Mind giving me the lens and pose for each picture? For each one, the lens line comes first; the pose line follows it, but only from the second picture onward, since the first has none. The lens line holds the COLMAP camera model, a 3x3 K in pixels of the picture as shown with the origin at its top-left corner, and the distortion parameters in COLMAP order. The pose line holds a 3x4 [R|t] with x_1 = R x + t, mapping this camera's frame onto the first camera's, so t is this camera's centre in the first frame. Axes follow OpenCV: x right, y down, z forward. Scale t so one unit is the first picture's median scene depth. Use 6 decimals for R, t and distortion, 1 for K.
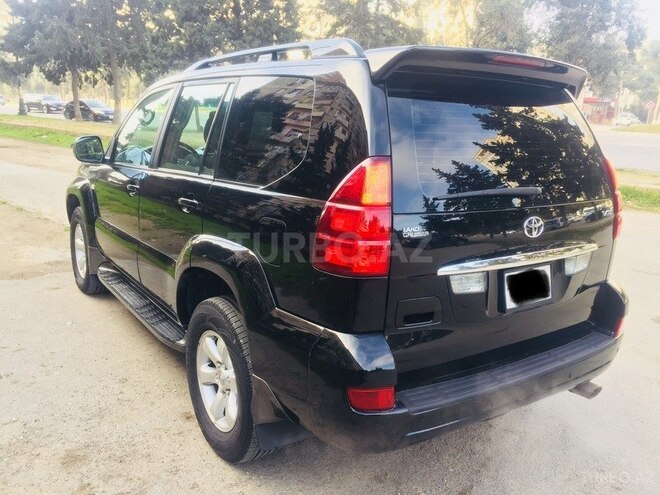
lens RADIAL K [[542.0, 0, 330.0], [0, 542.0, 247.5], [0, 0, 1]] dist [0.046542, -0.008879]
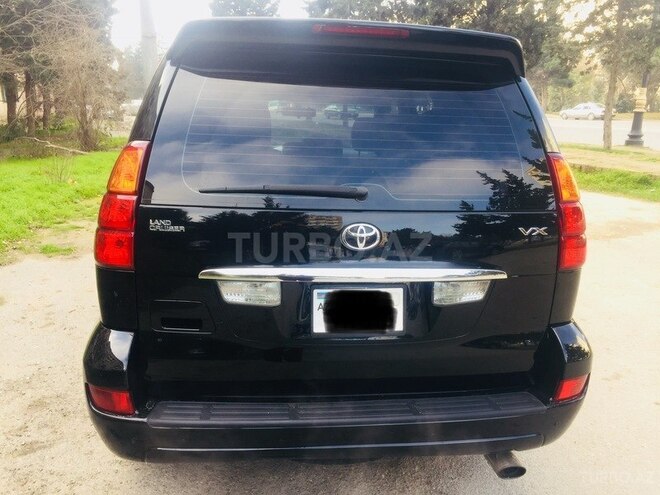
lens RADIAL K [[542.0, 0, 330.0], [0, 542.0, 247.5], [0, 0, 1]] dist [0.046542, -0.008879]
pose [[0.896516, 0.099960, -0.431587, 0.682144], [-0.105804, 0.994331, 0.010515, -0.025653], [0.430192, 0.036237, 0.902010, 0.262388]]
